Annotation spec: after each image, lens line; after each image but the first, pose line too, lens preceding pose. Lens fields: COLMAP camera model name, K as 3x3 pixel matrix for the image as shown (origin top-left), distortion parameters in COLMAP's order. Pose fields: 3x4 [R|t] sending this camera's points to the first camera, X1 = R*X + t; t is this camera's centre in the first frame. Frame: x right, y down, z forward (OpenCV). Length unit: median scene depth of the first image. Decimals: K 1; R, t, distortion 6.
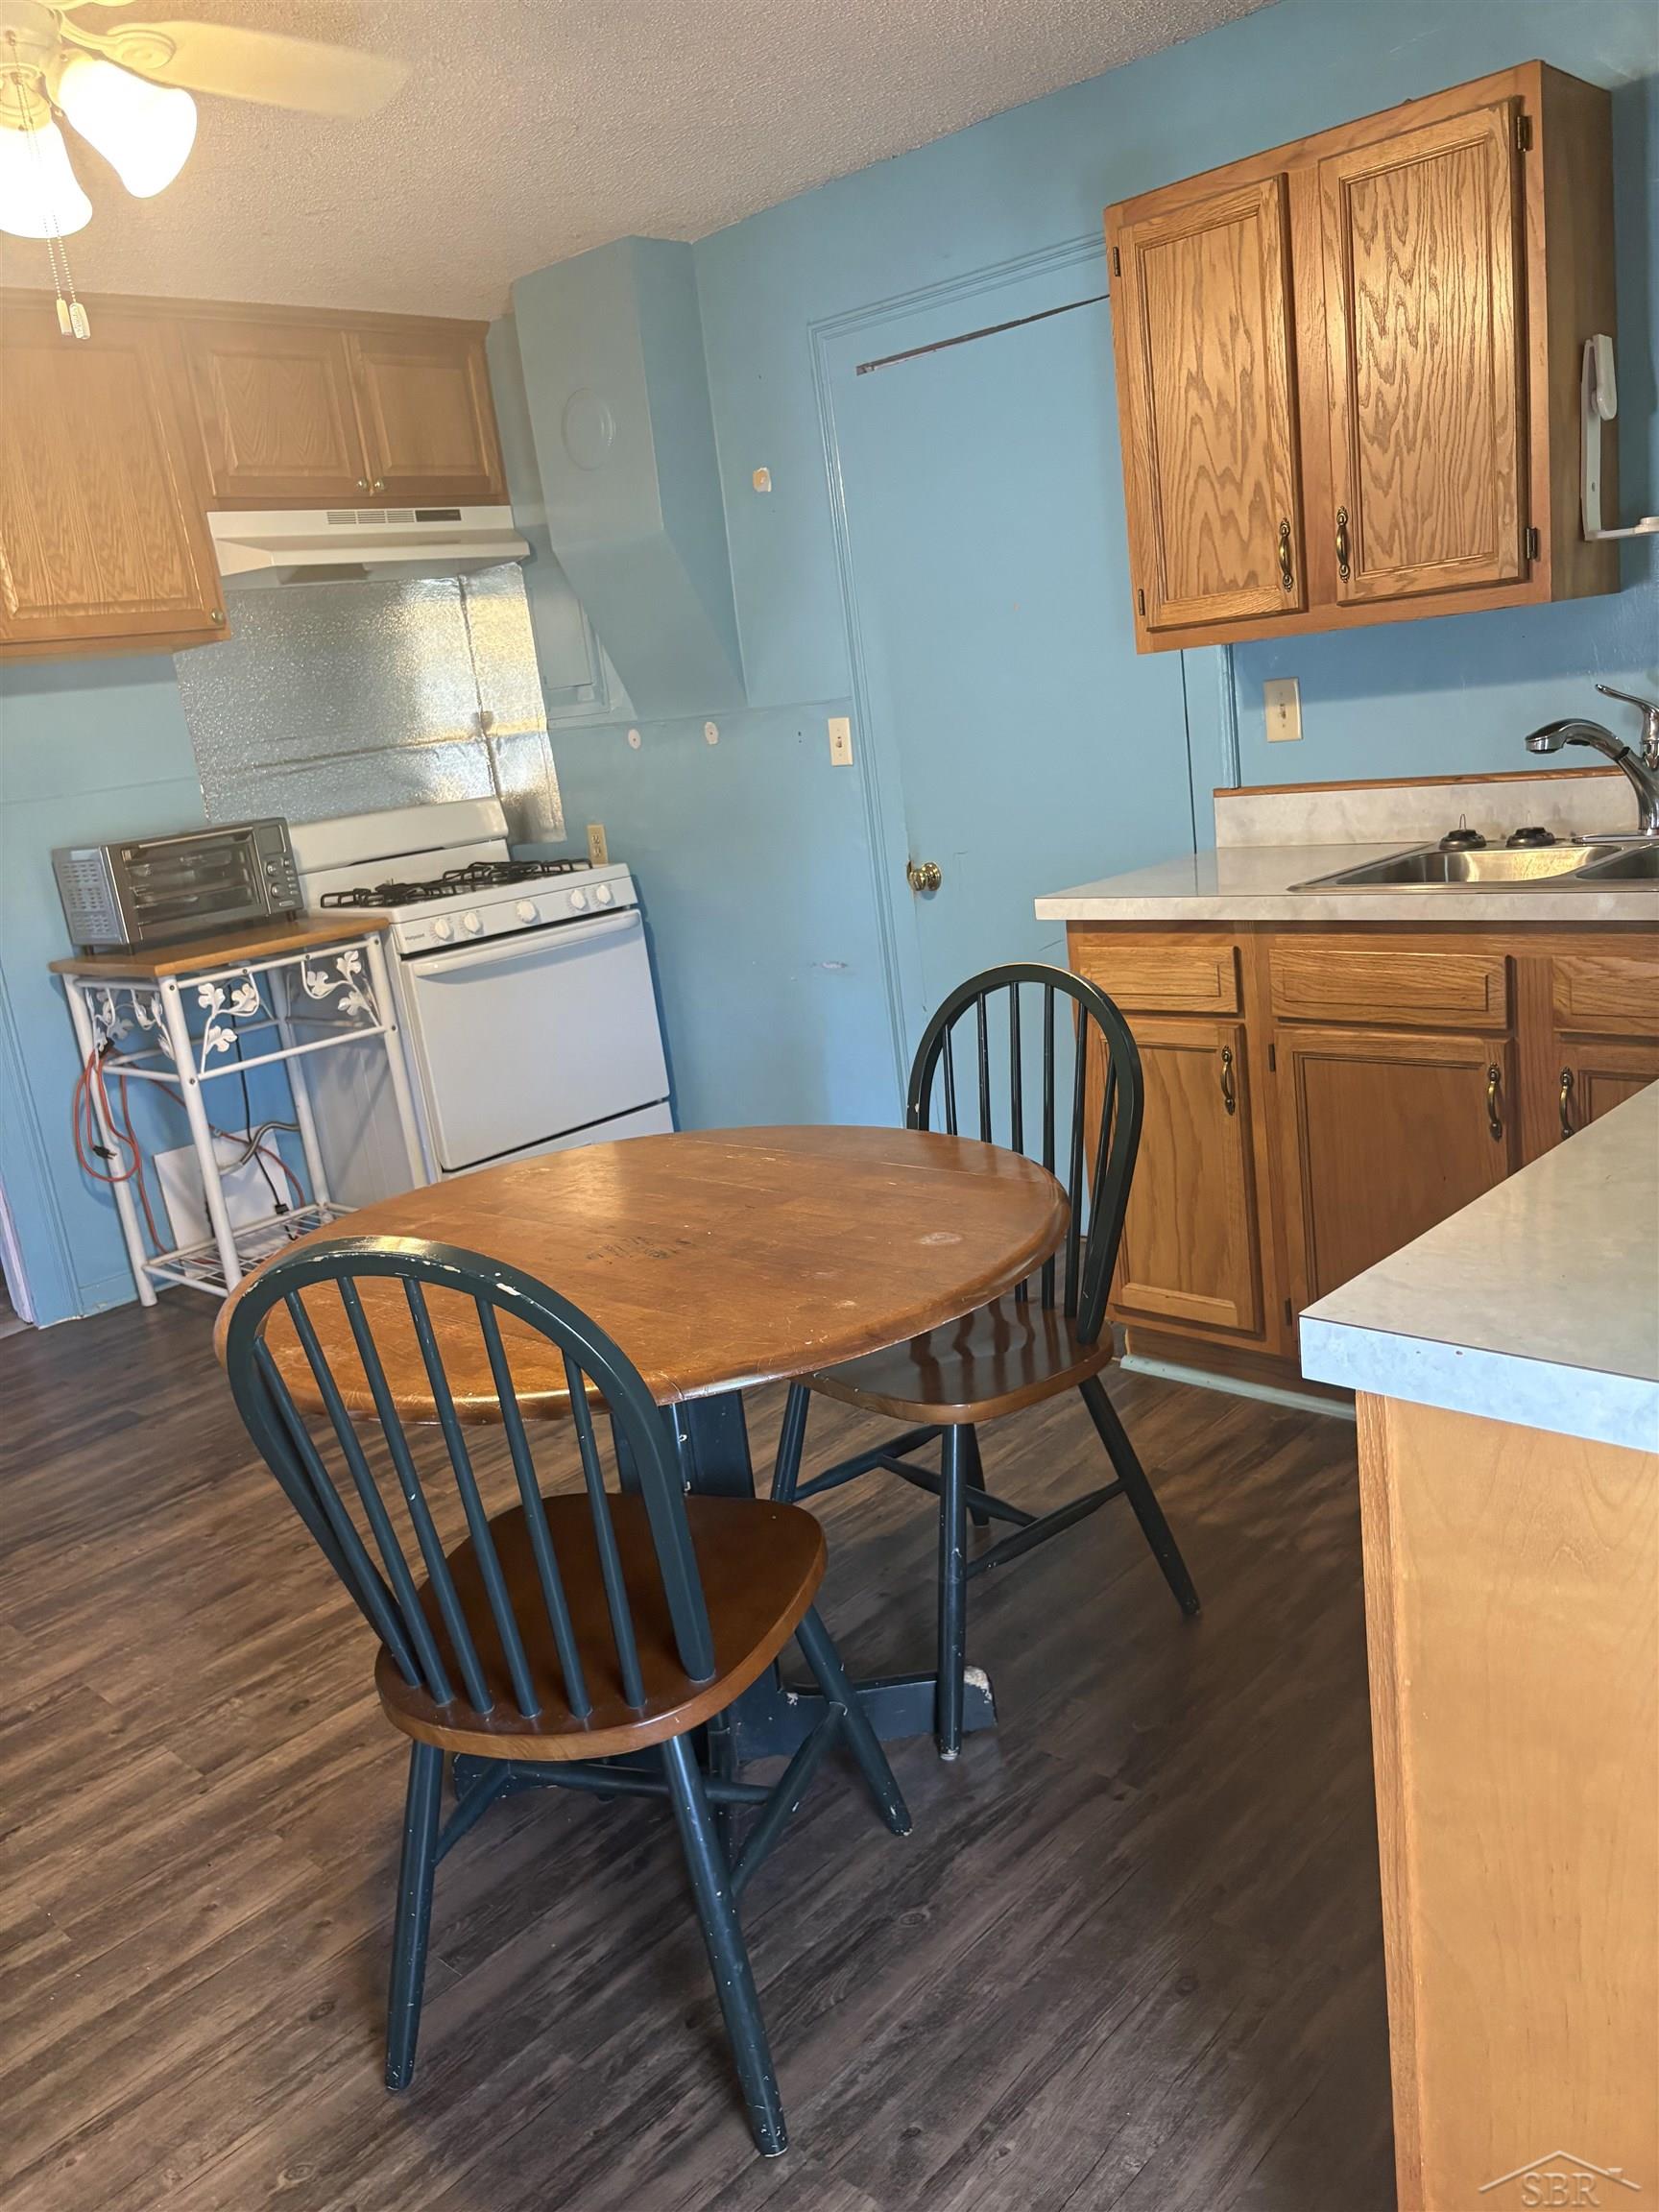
lens RADIAL K [[1696.4, 0, 825.5], [0, 1696.4, 1094.4], [0, 0, 1]] dist [0.060242, -0.056075]
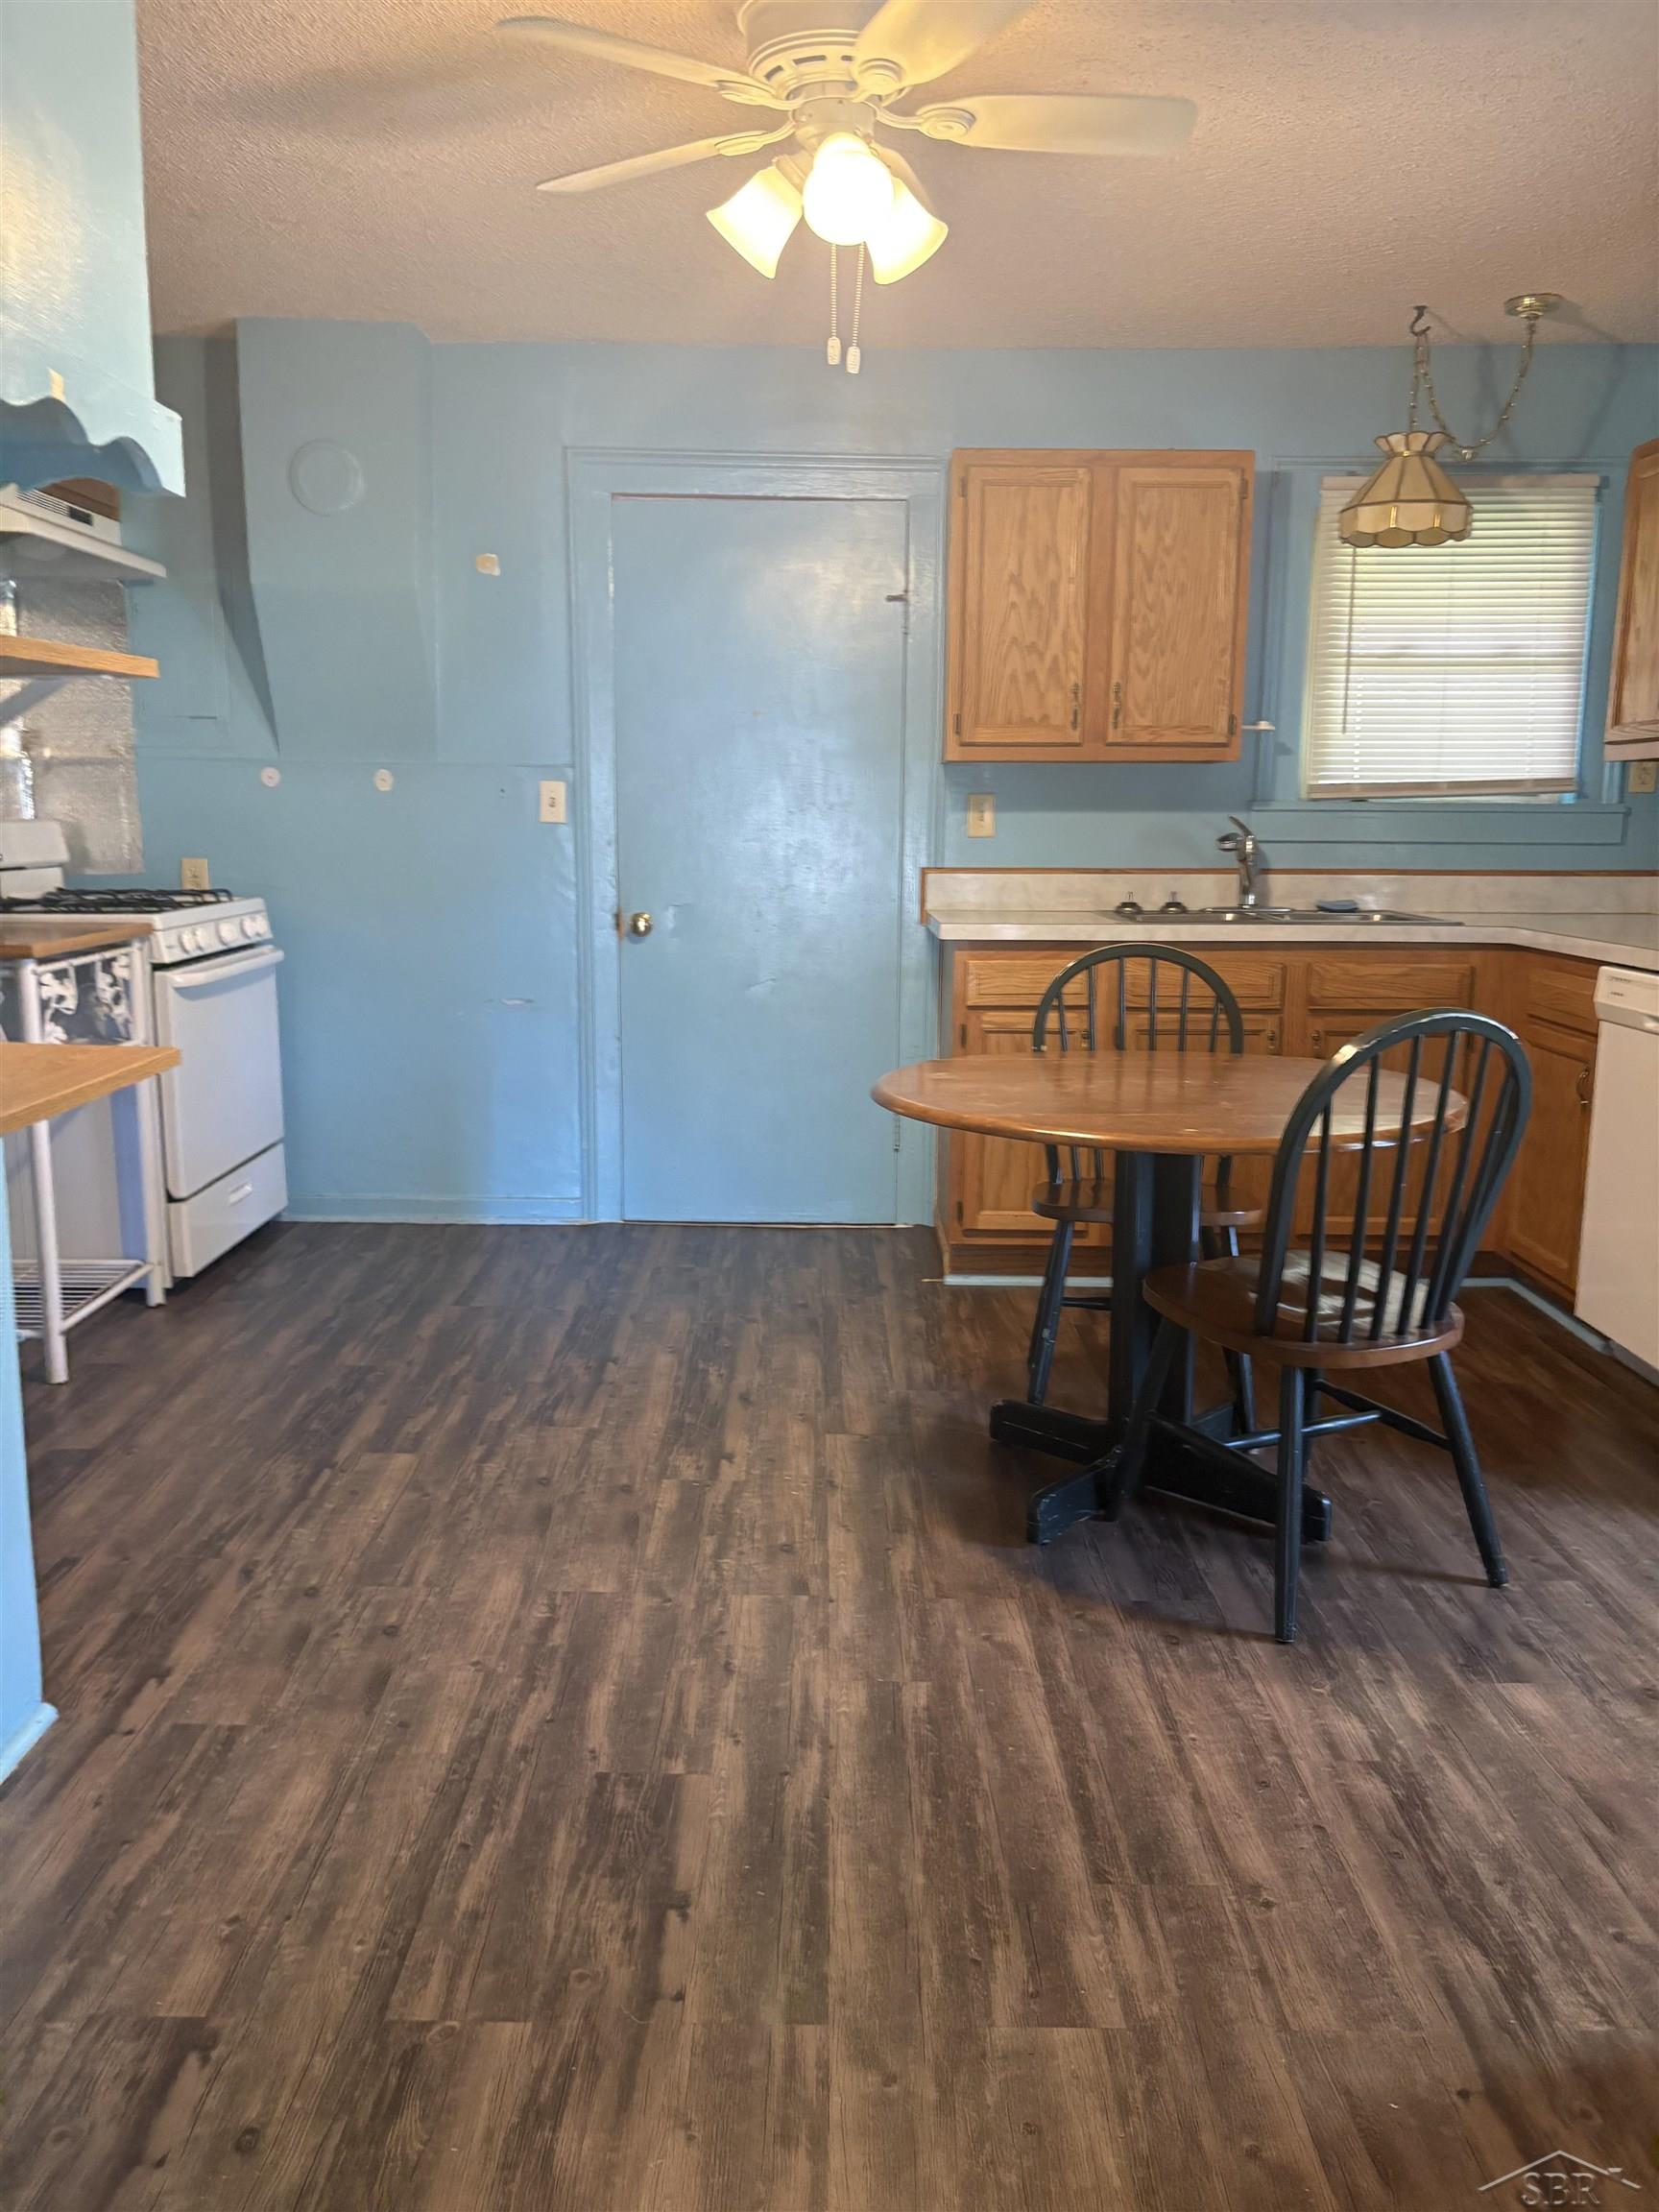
lens RADIAL K [[1664.8, 0, 827.5], [0, 1664.8, 1113.1], [0, 0, 1]] dist [0.051320, -0.144310]
pose [[0.715568, 0.001813, 0.698541, -0.902695], [0.066687, 0.995252, -0.070896, 0.127909], [-0.695353, 0.097314, 0.712050, 0.142282]]
